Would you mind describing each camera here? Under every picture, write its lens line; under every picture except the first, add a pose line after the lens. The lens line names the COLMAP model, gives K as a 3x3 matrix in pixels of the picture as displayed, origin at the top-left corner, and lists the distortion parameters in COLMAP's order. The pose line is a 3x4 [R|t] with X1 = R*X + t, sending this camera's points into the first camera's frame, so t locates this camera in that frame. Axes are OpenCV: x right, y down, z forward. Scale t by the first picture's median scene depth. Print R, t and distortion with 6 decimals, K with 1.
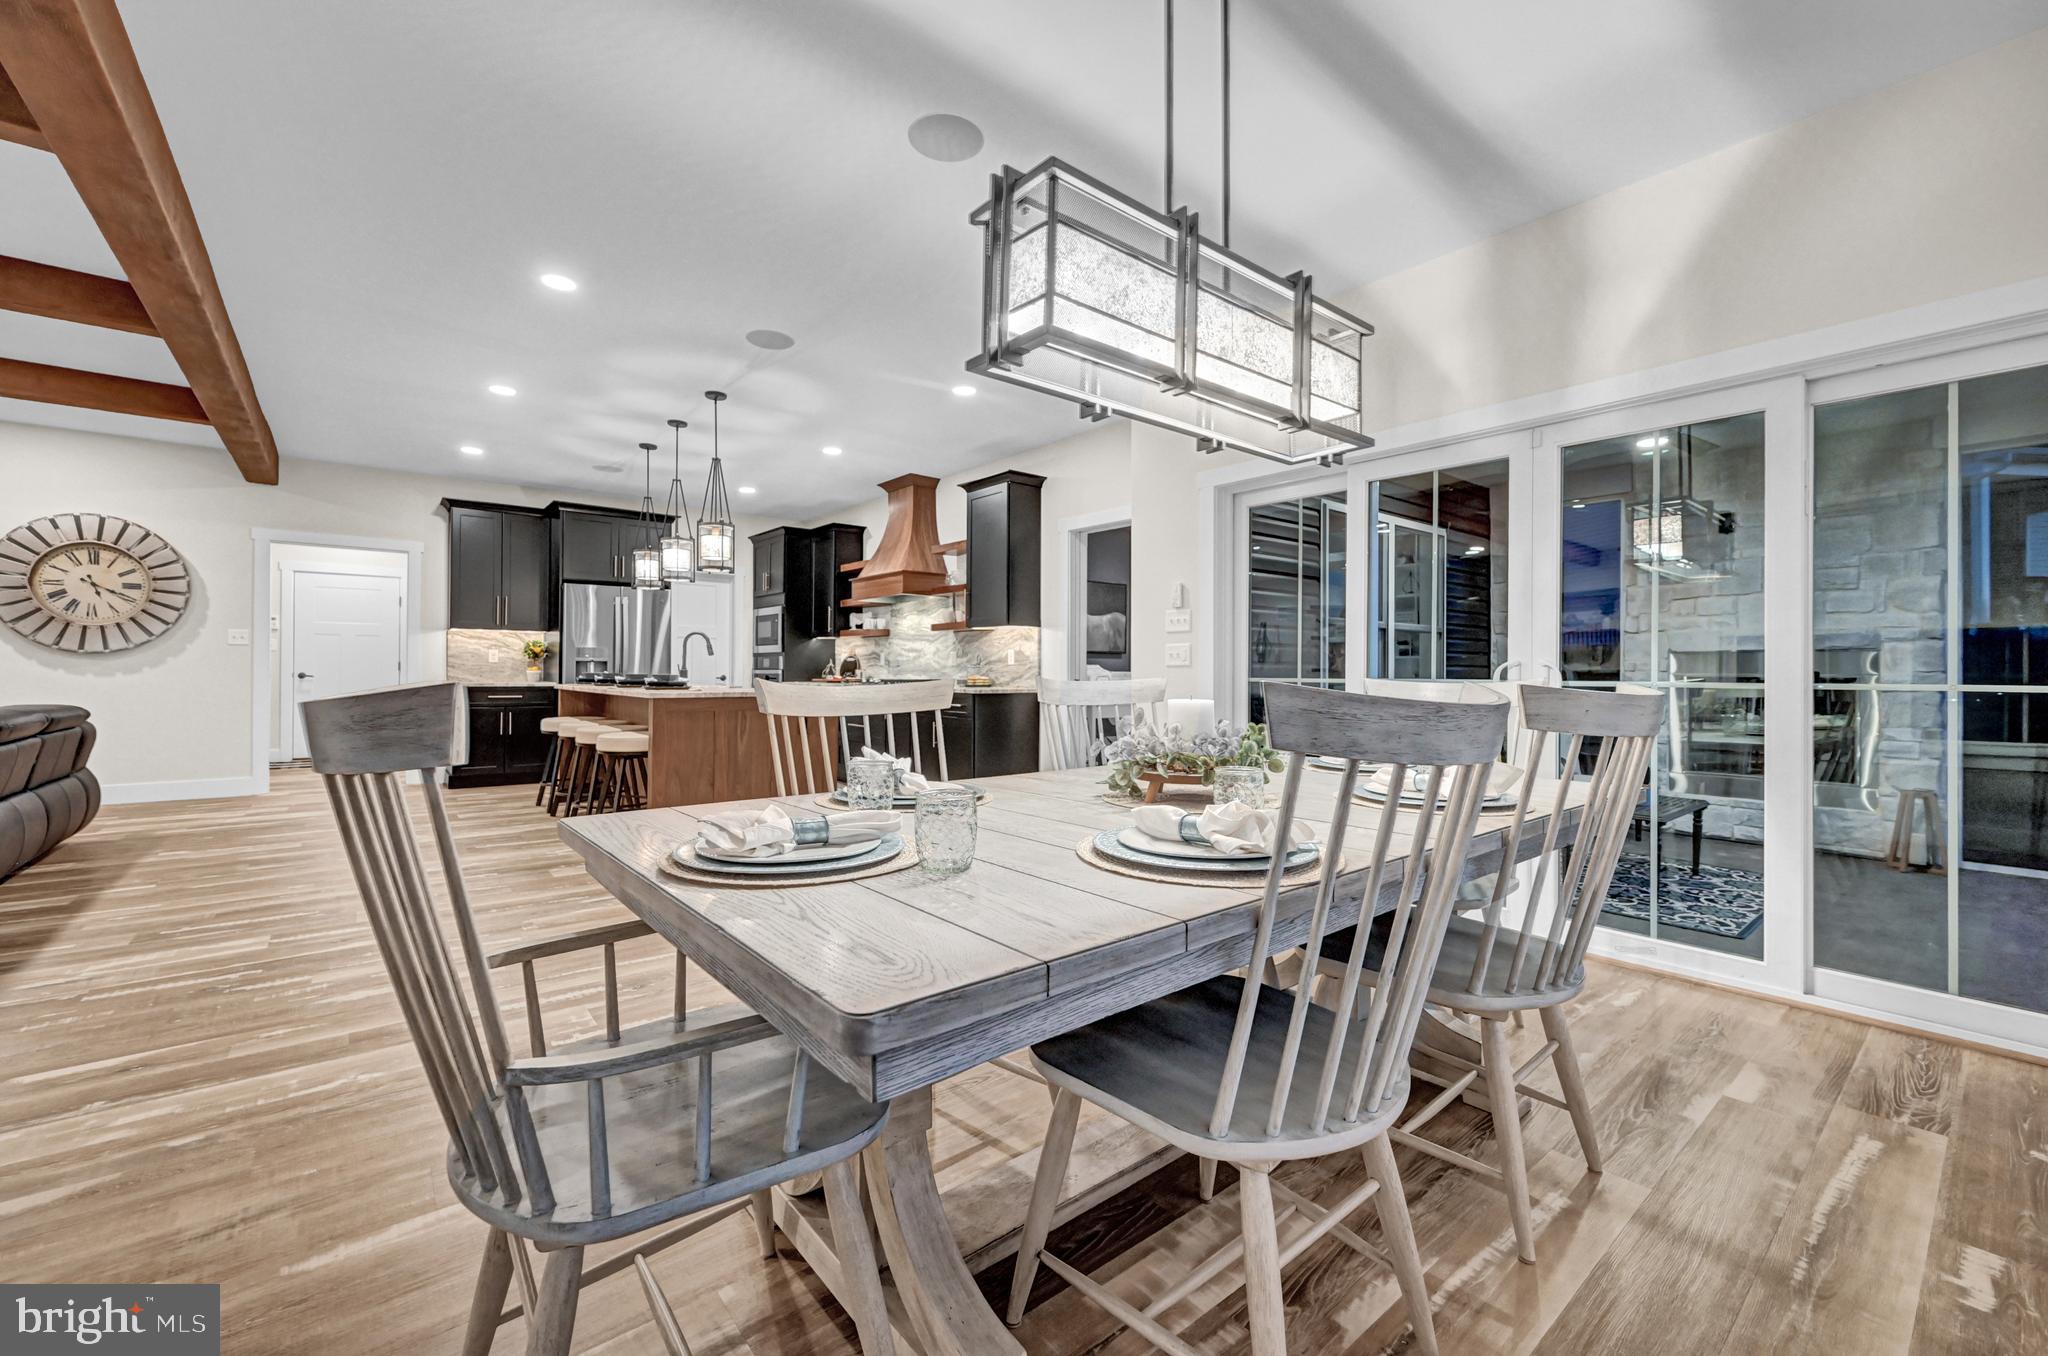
lens RADIAL K [[825.4, 0, 1028.1], [0, 825.4, 670.1], [0, 0, 1]] dist [-0.001070, 0.000698]
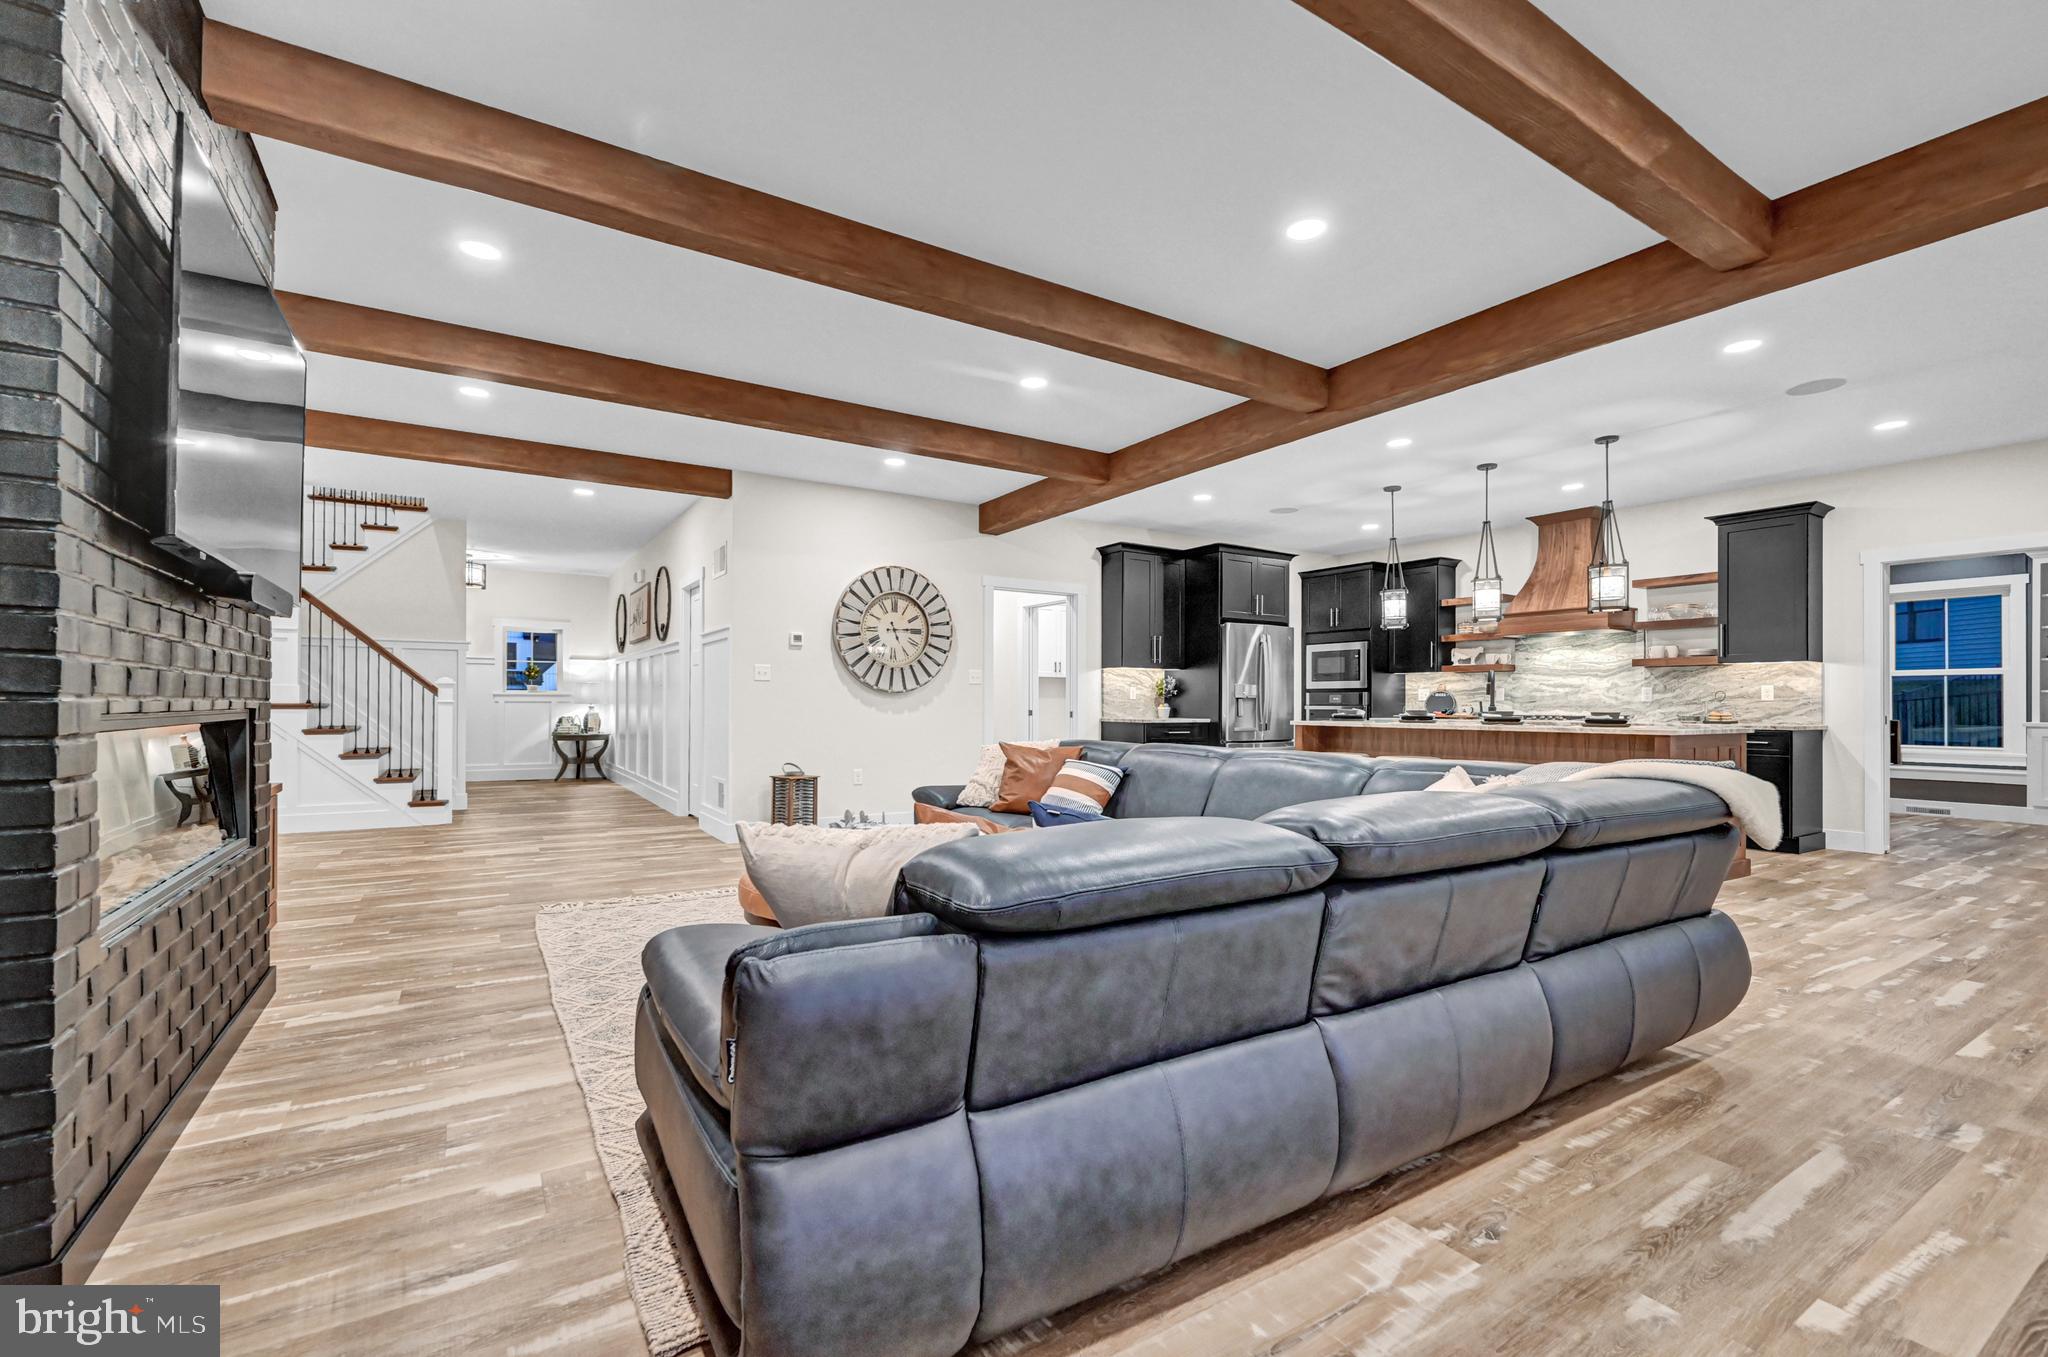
lens RADIAL K [[885.5, 0, 1018.0], [0, 885.5, 700.6], [0, 0, 1]] dist [-0.002029, 0.000572]
pose [[0.992983, -0.002904, -0.118222, -0.830732], [0.002539, 0.999992, -0.003243, -0.006004], [0.118230, 0.002920, 0.992982, -0.149293]]
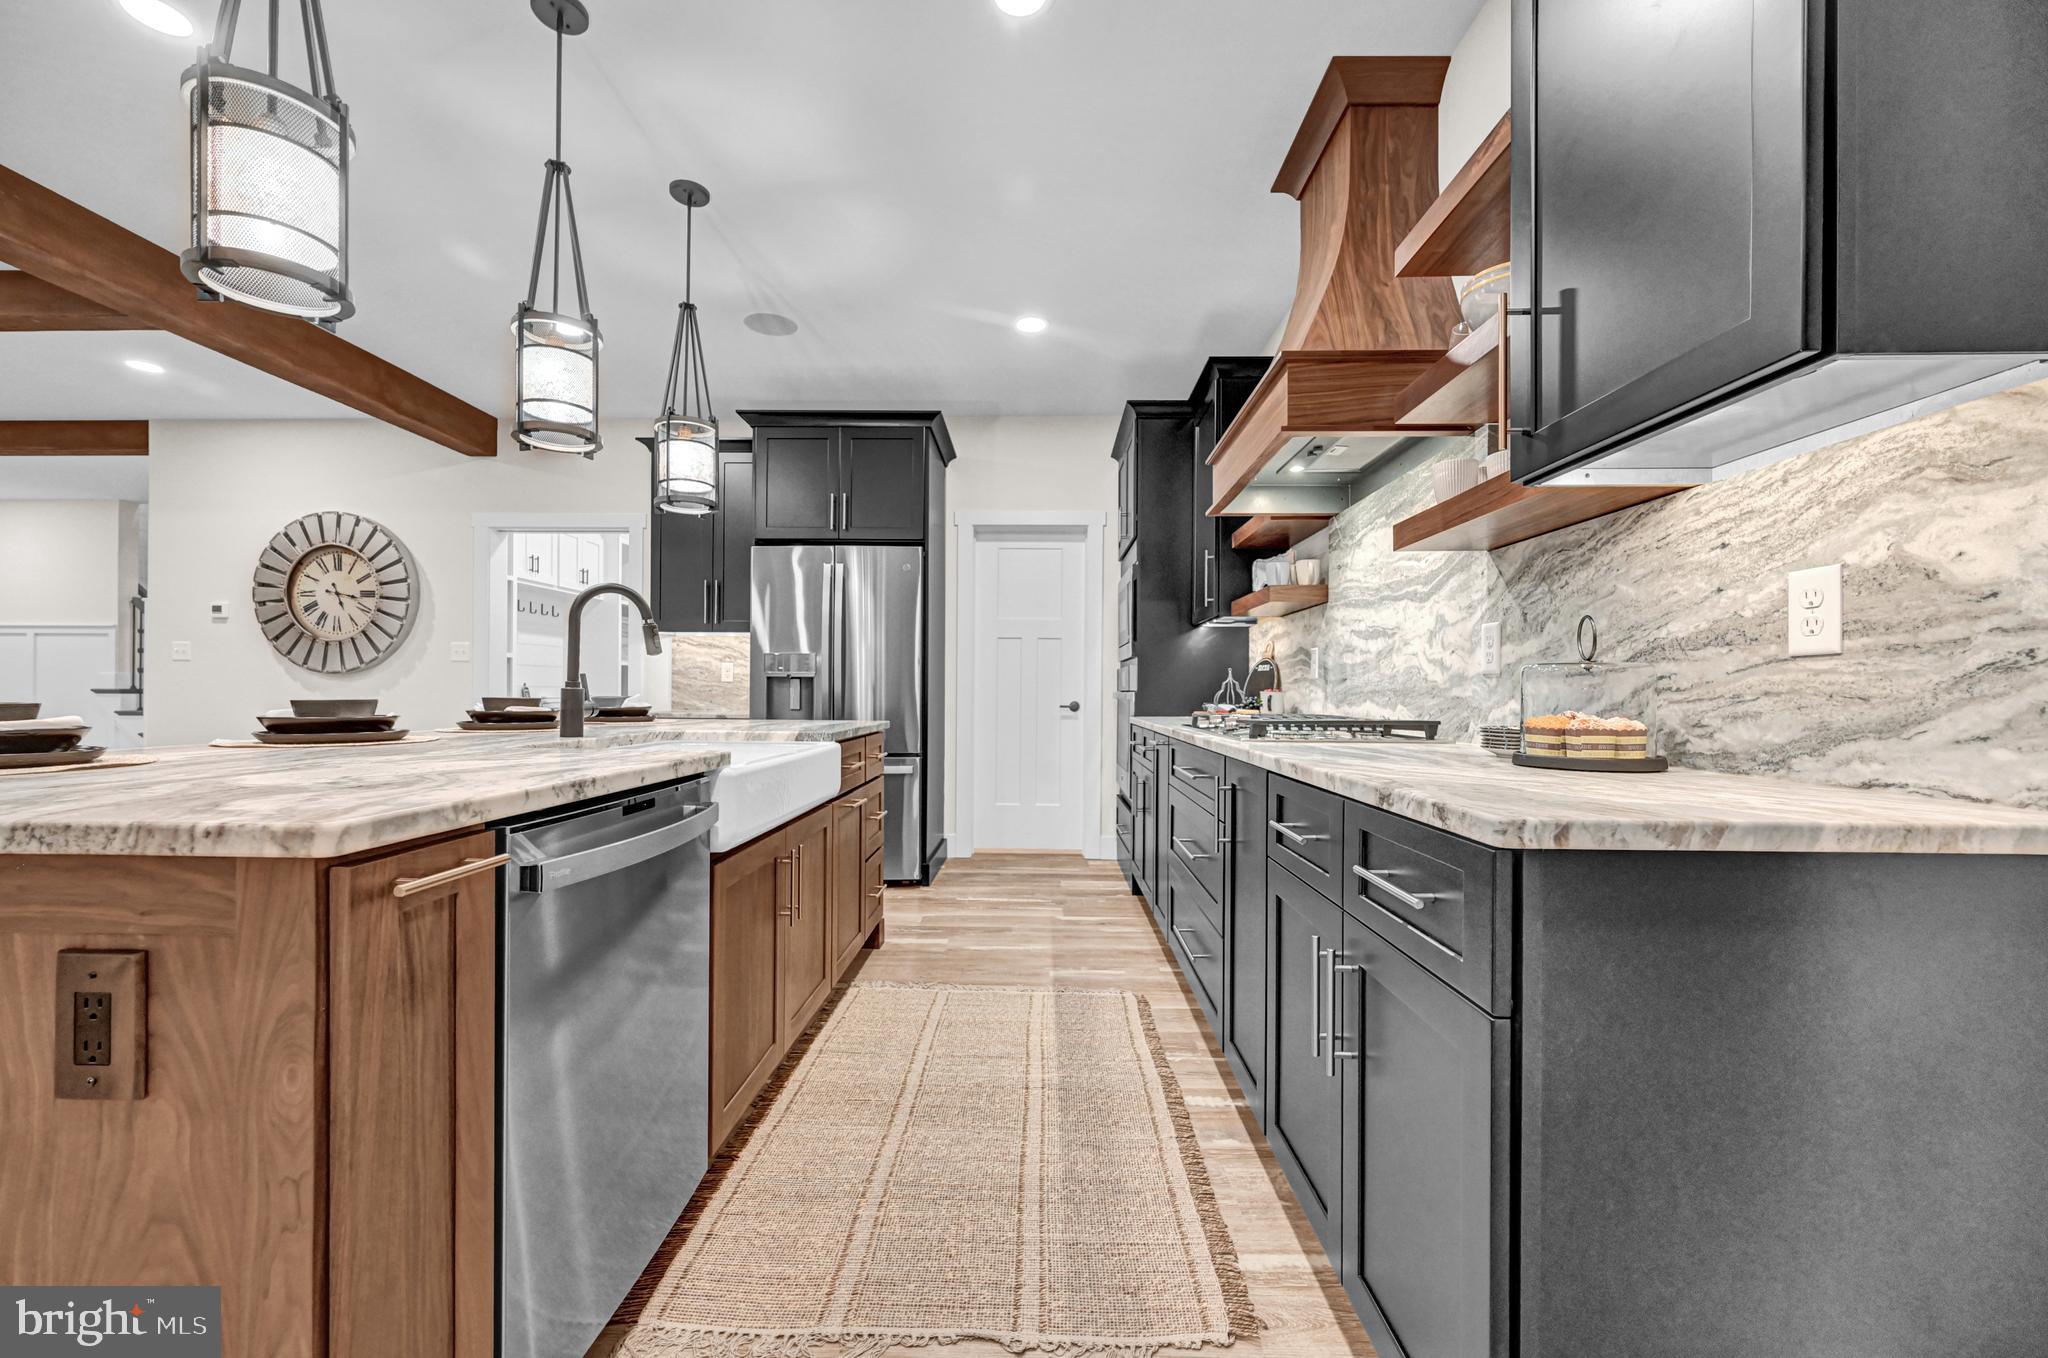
lens RADIAL K [[825.4, 0, 1014.8], [0, 825.4, 699.9], [0, 0, 1]] dist [-0.001070, 0.000698]
pose [[0.755823, 0.003395, -0.654768, -0.035821], [0.000923, 0.999980, 0.006251, 0.002123], [0.654776, -0.005329, 0.755804, 0.811838]]
